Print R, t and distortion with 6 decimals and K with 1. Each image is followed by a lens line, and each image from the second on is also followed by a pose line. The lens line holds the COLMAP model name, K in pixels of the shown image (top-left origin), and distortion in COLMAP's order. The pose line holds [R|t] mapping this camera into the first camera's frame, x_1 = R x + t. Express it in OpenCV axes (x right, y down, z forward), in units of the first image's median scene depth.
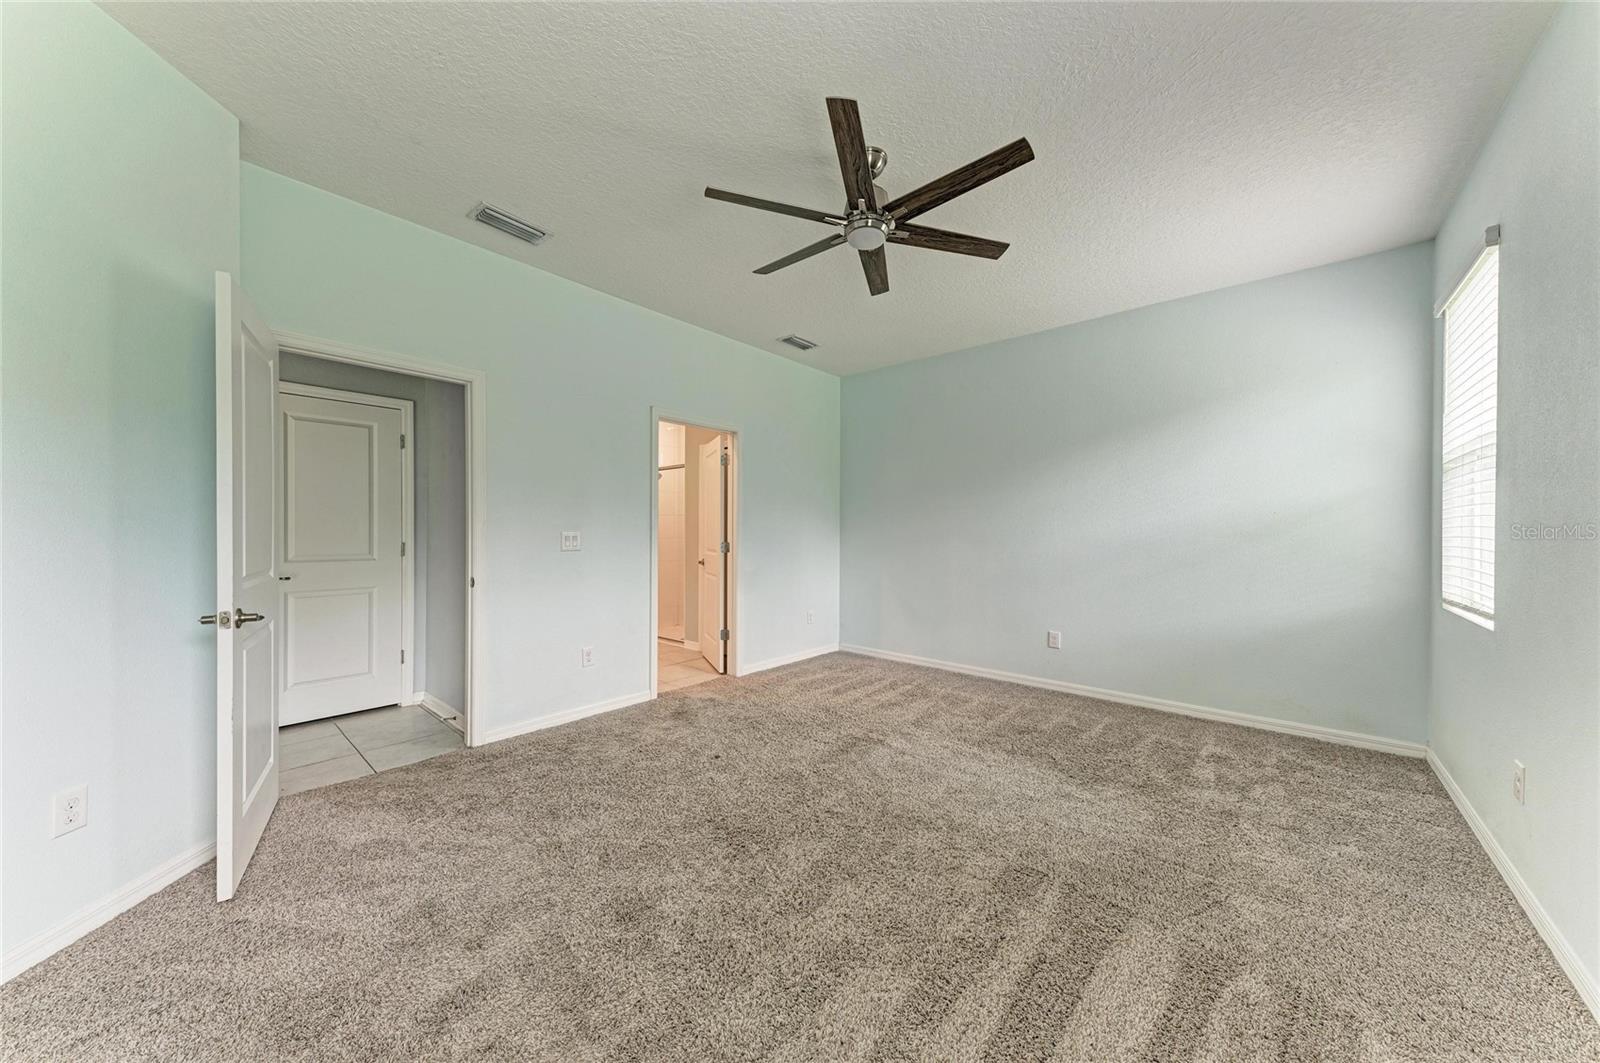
lens RADIAL K [[541.4, 0, 790.7], [0, 541.4, 536.4], [0, 0, 1]] dist [0.016843, -0.003018]
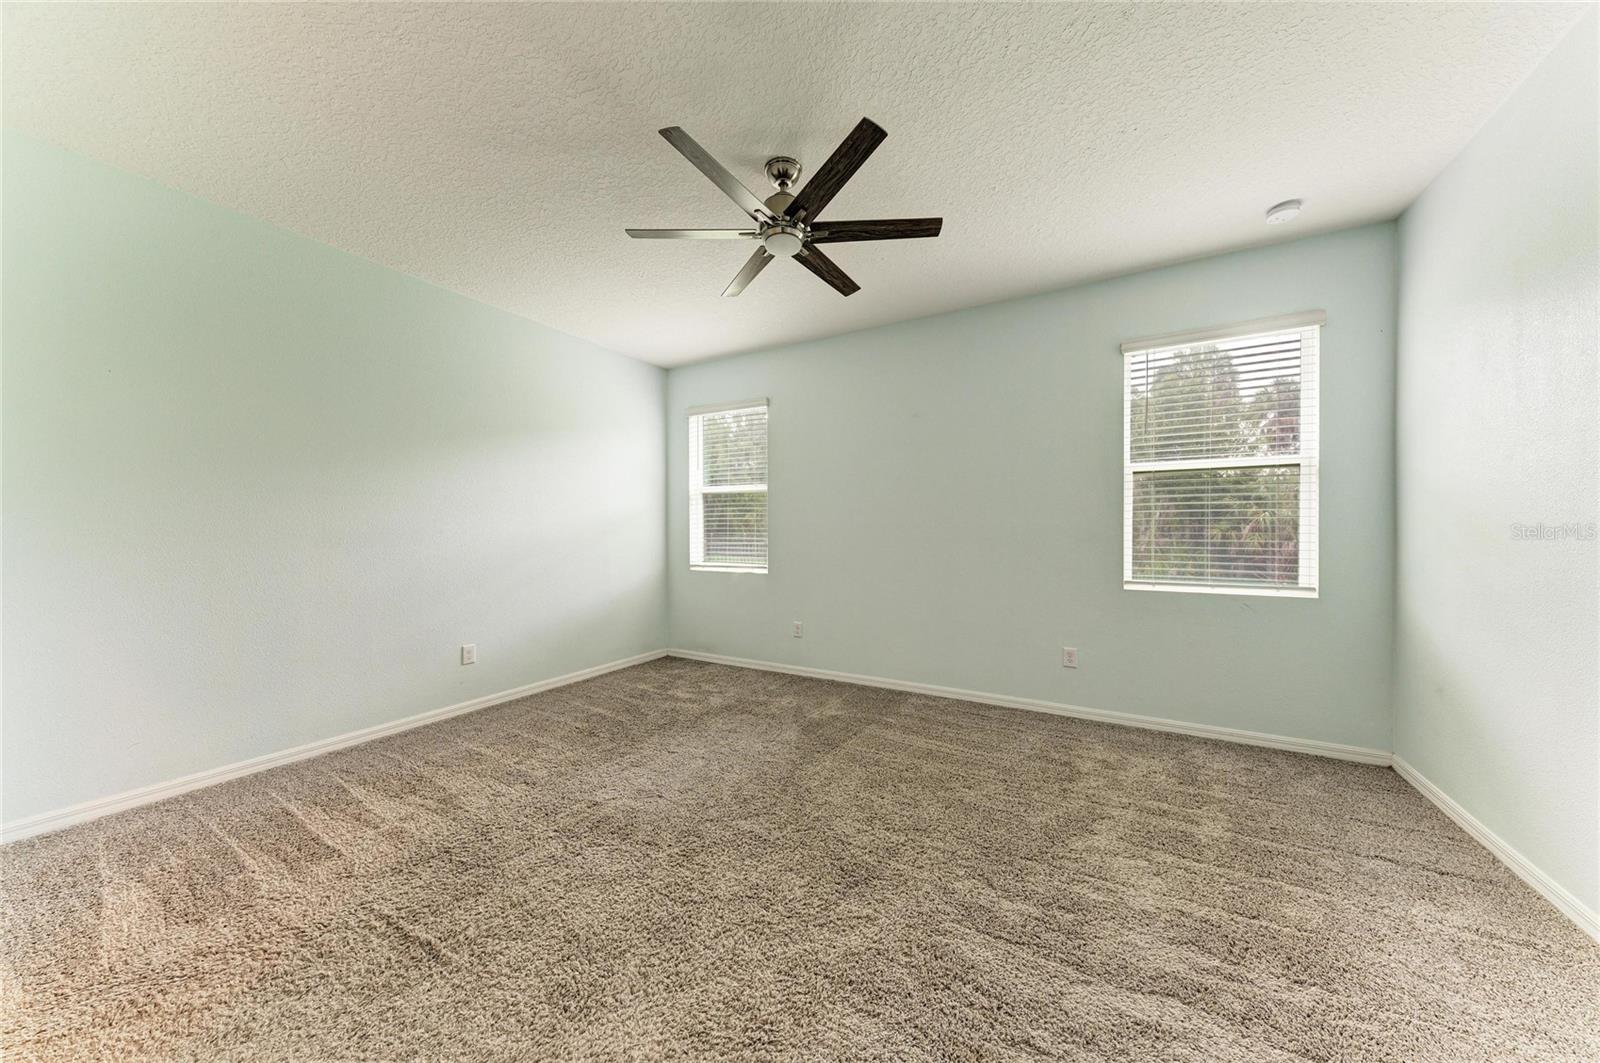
lens RADIAL K [[541.4, 0, 805.2], [0, 541.4, 530.0], [0, 0, 1]] dist [0.016843, -0.003018]
pose [[-0.206876, -0.002378, 0.978364, -0.583834], [0.013204, 0.999899, 0.005223, -0.008913], [-0.978278, 0.013999, -0.206824, 0.782496]]
